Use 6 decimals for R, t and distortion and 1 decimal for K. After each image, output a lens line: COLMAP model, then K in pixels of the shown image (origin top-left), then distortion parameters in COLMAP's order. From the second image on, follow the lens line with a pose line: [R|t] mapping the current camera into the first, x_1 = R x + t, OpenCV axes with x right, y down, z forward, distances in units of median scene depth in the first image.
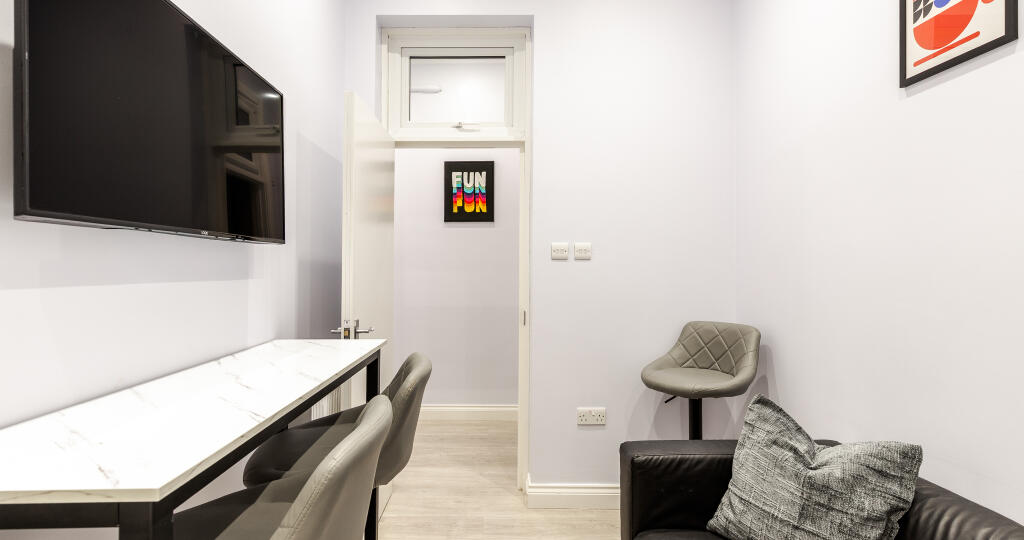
lens RADIAL K [[480.3, 0, 504.8], [0, 480.3, 260.1], [0, 0, 1]] dist [0.005313, -0.000100]
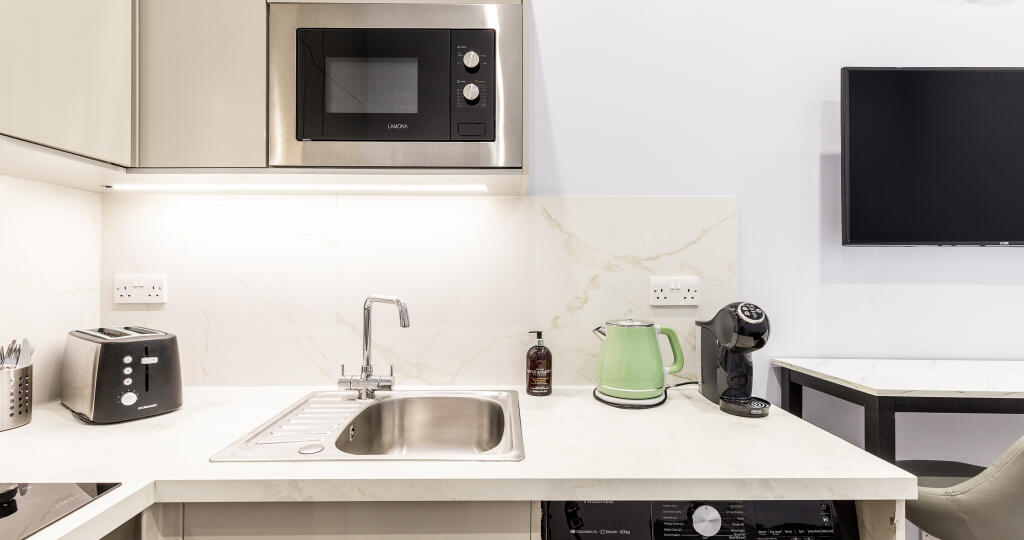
lens RADIAL K [[459.3, 0, 510.6], [0, 459.3, 267.9], [0, 0, 1]] dist [0.002651, -0.000019]
pose [[0.004180, -0.008006, -0.999959, 0.218196], [0.011314, 0.999904, -0.007958, -0.001492], [0.999927, -0.011280, 0.004270, -0.088532]]
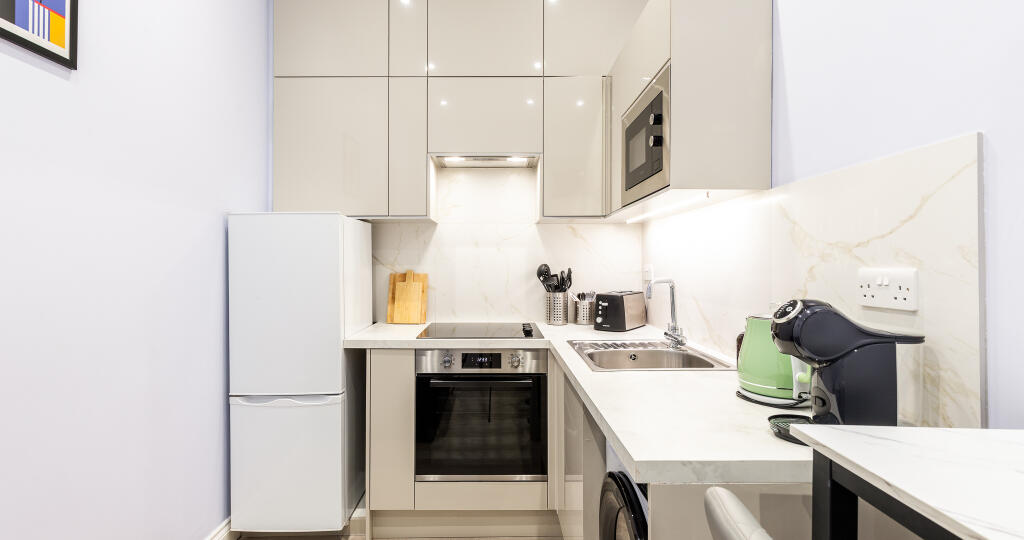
lens RADIAL K [[480.3, 0, 504.8], [0, 480.3, 260.1], [0, 0, 1]] dist [0.005313, -0.000100]
pose [[-0.999975, -0.006723, 0.002276, 0.016121], [-0.006773, 0.999713, -0.022971, 0.010679], [-0.002121, -0.022986, -0.999734, 0.473409]]
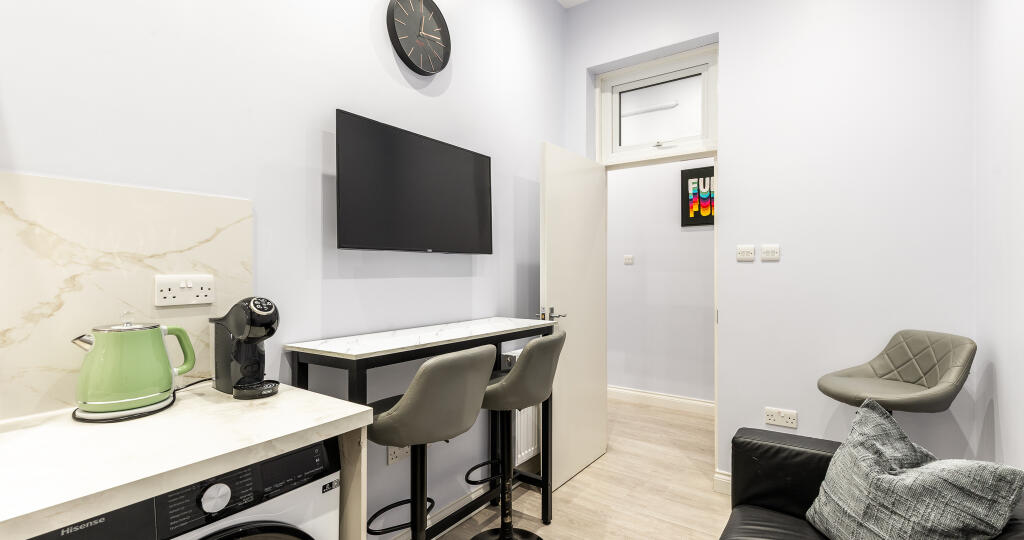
lens RADIAL K [[459.3, 0, 510.6], [0, 459.3, 267.9], [0, 0, 1]] dist [0.002651, -0.000019]
pose [[0.815146, -0.004238, -0.579241, 0.282344], [0.011453, 0.999896, 0.008802, -0.001783], [0.579143, -0.013809, 0.815109, -0.105611]]
